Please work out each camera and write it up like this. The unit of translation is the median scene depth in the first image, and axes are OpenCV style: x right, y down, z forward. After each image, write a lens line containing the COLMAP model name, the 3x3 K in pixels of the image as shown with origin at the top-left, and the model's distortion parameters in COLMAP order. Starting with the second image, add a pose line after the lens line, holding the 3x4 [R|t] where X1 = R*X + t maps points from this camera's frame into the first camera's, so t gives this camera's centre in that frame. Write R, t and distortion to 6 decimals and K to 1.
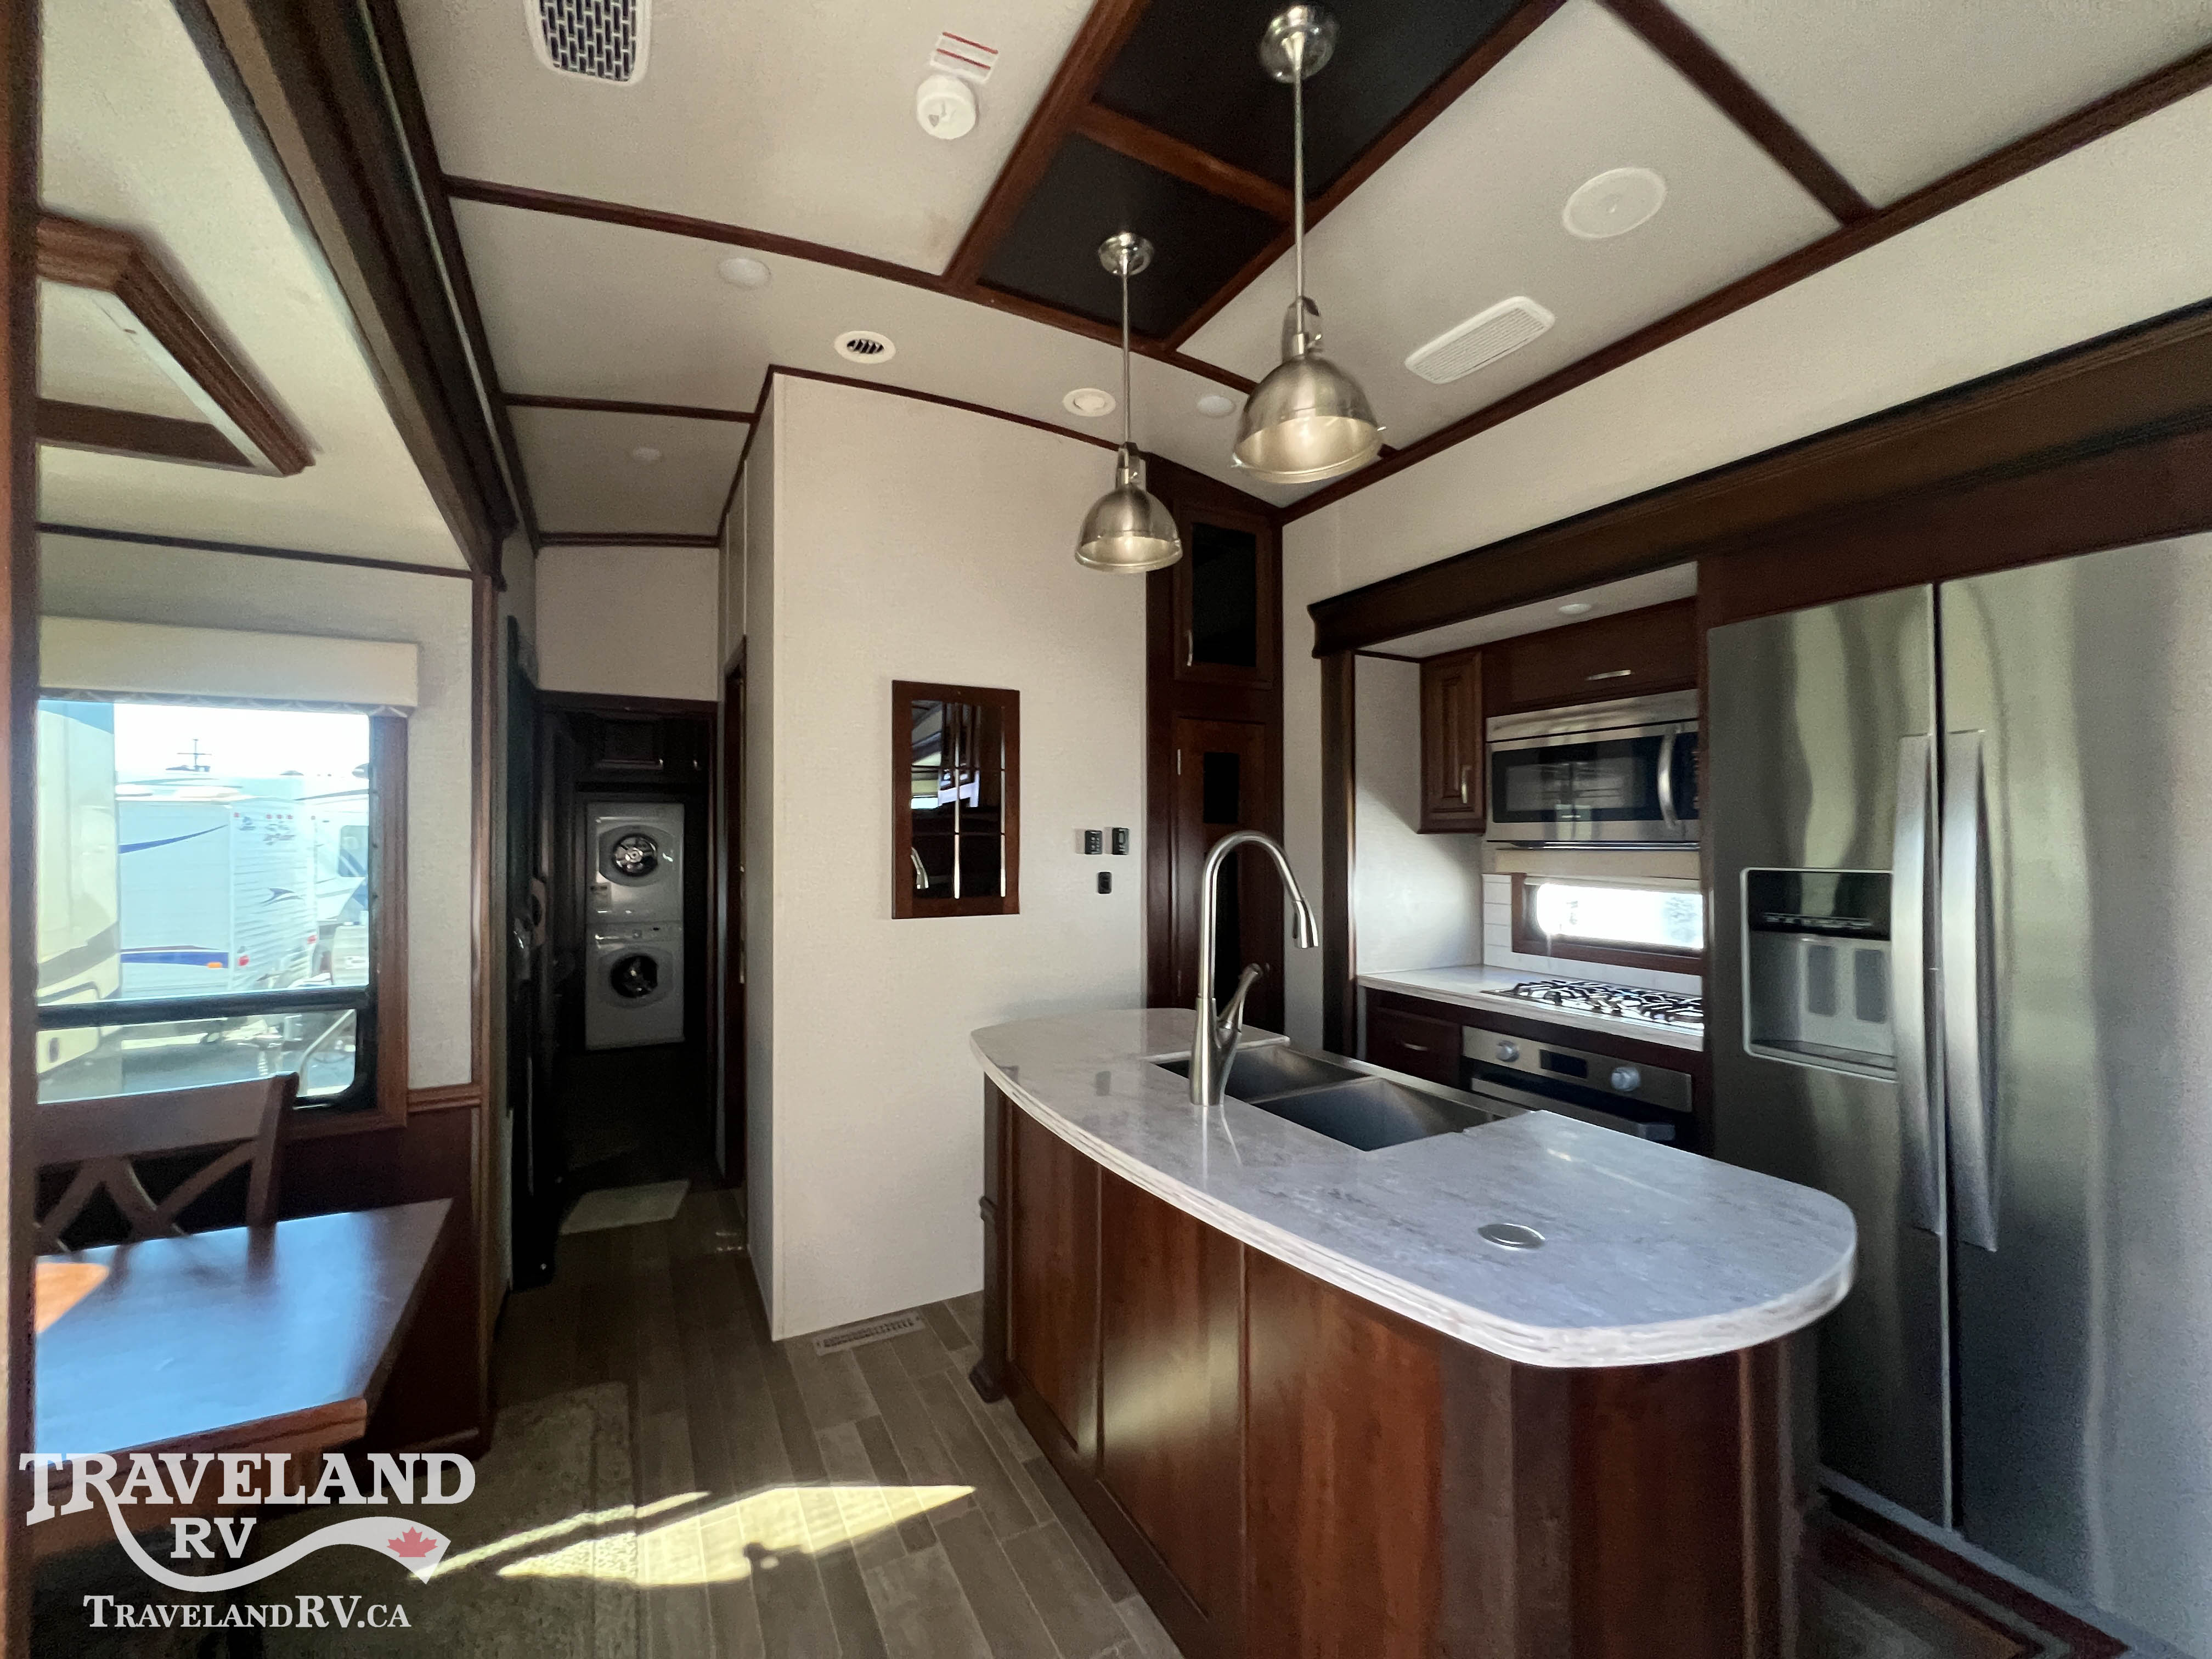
lens RADIAL K [[890.2, 0, 1108.3], [0, 890.2, 822.0], [0, 0, 1]] dist [-0.000121, 0.000349]
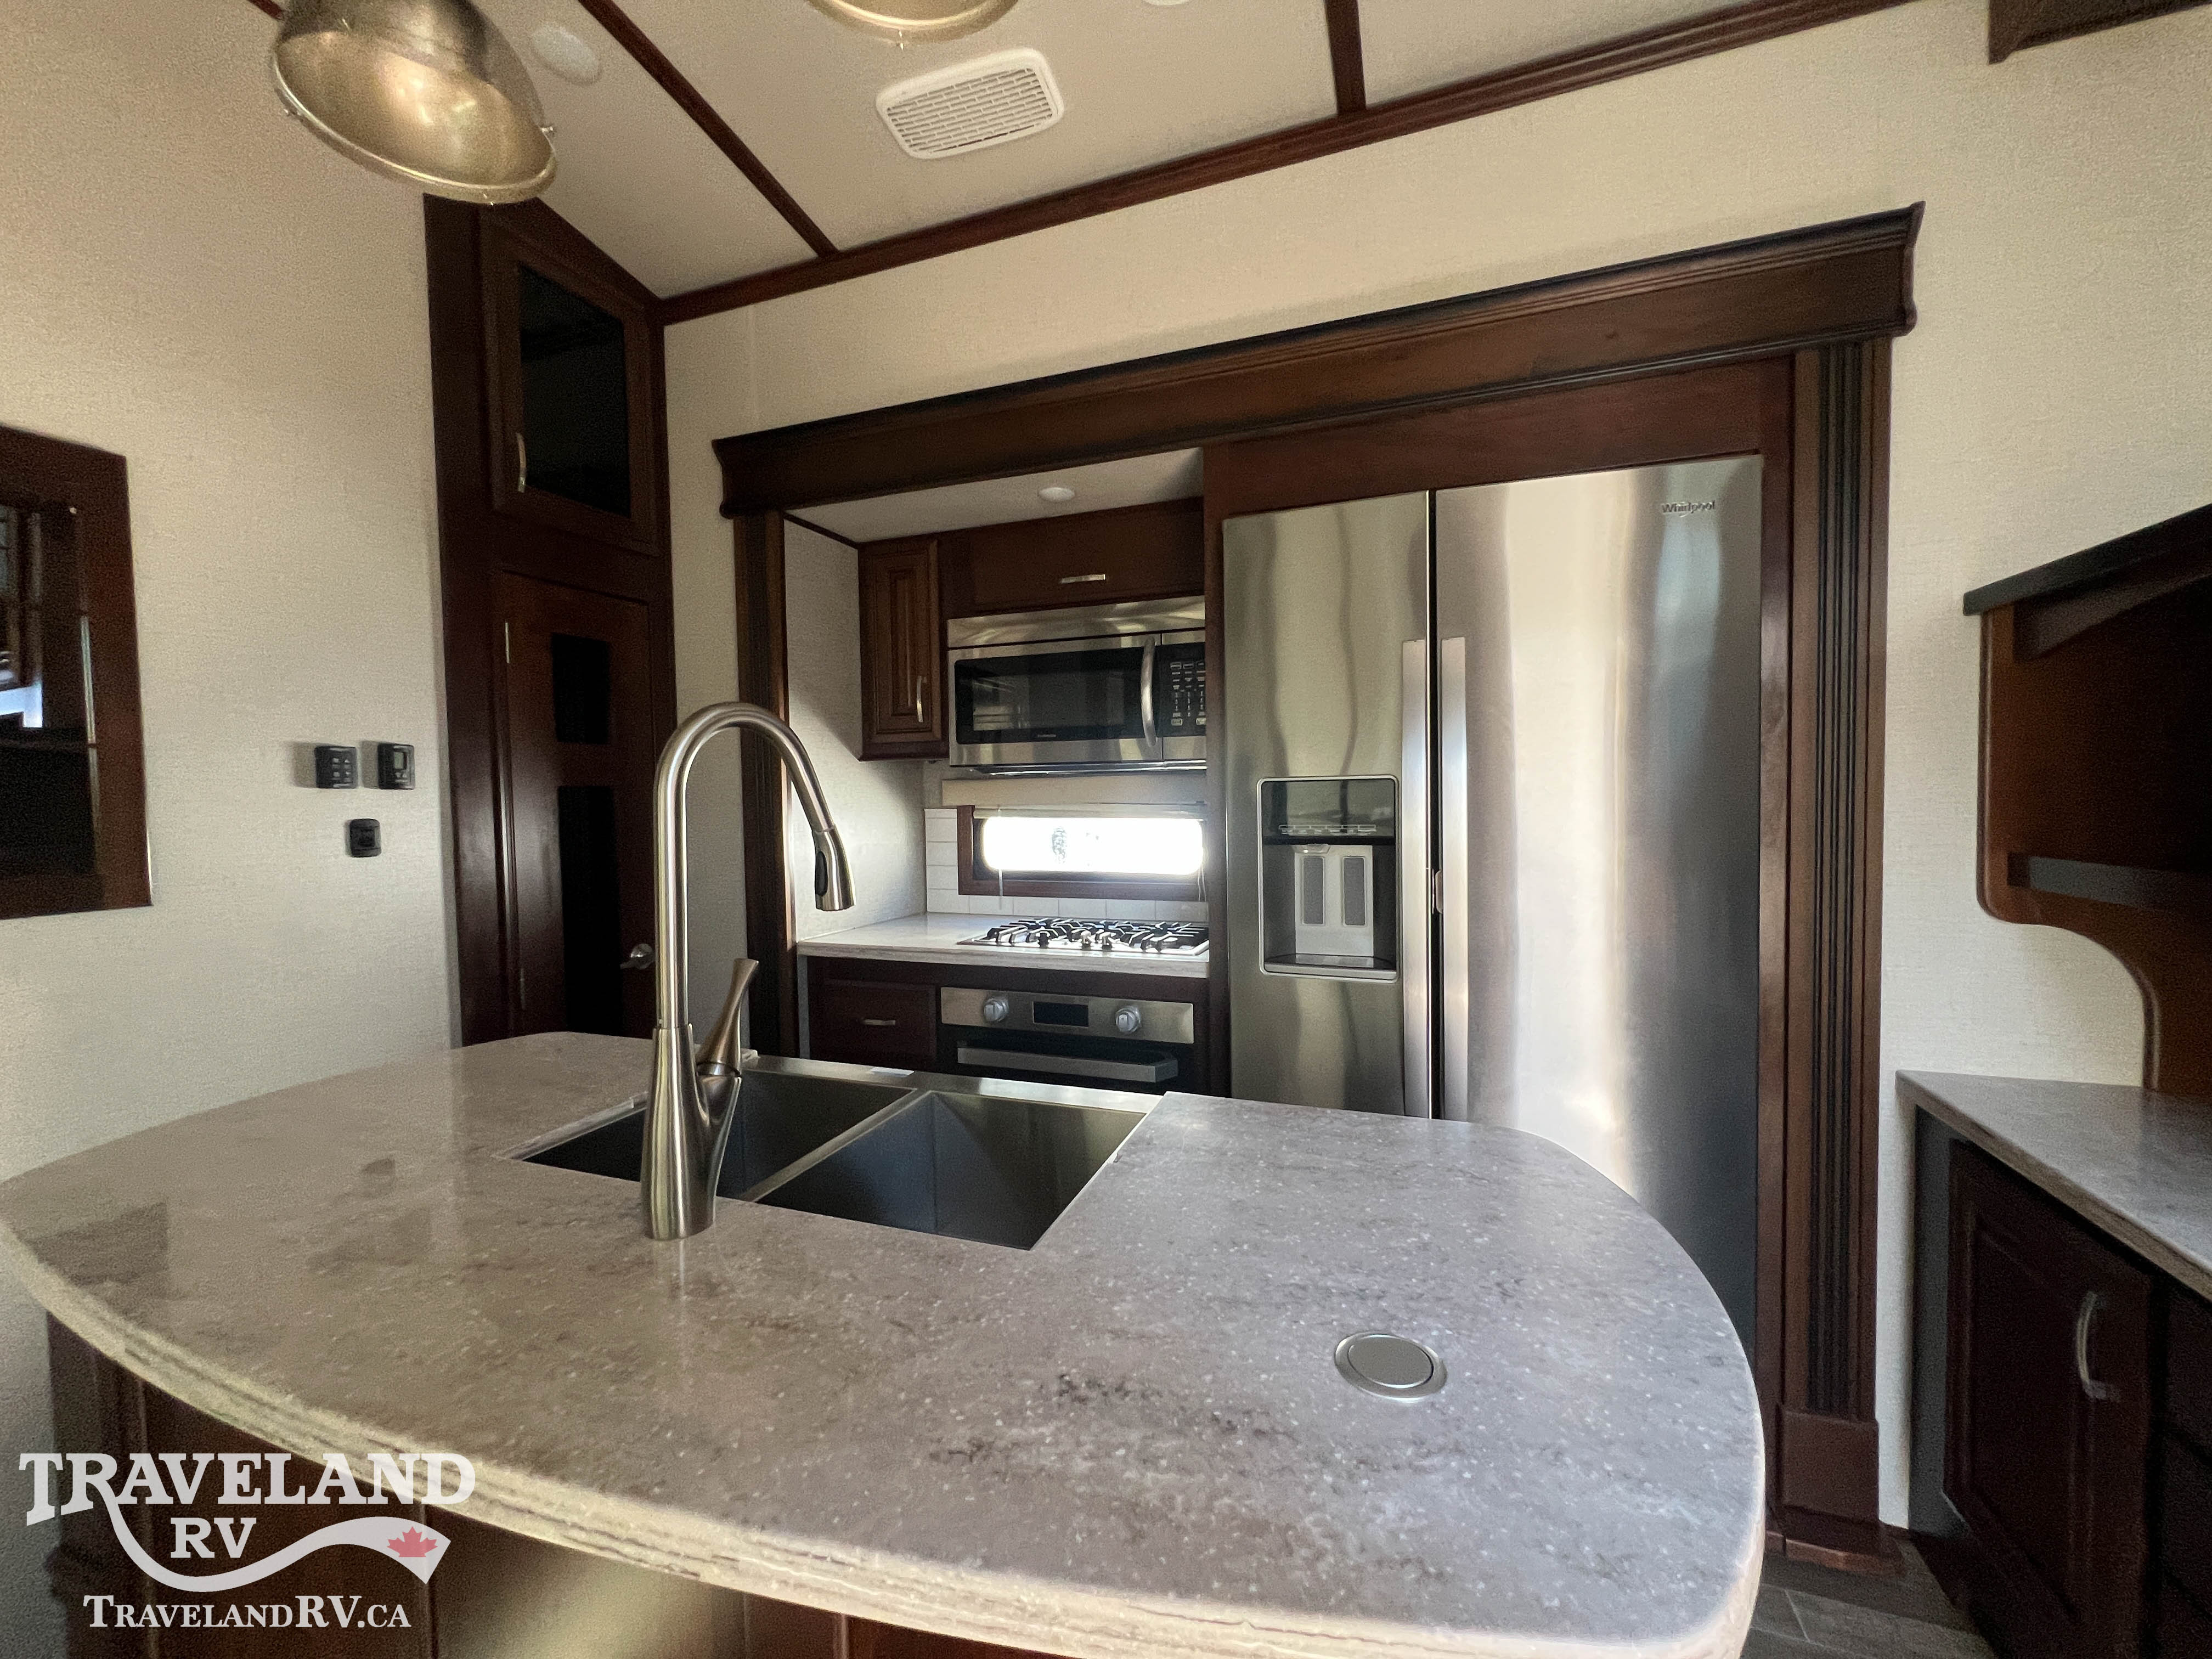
lens RADIAL K [[890.2, 0, 1108.3], [0, 890.2, 822.0], [0, 0, 1]] dist [-0.000121, 0.000349]
pose [[0.755437, -0.037100, 0.654170, -0.016750], [0.004636, 0.998673, 0.051285, 0.030643], [-0.655205, -0.035710, 0.754607, 0.251583]]
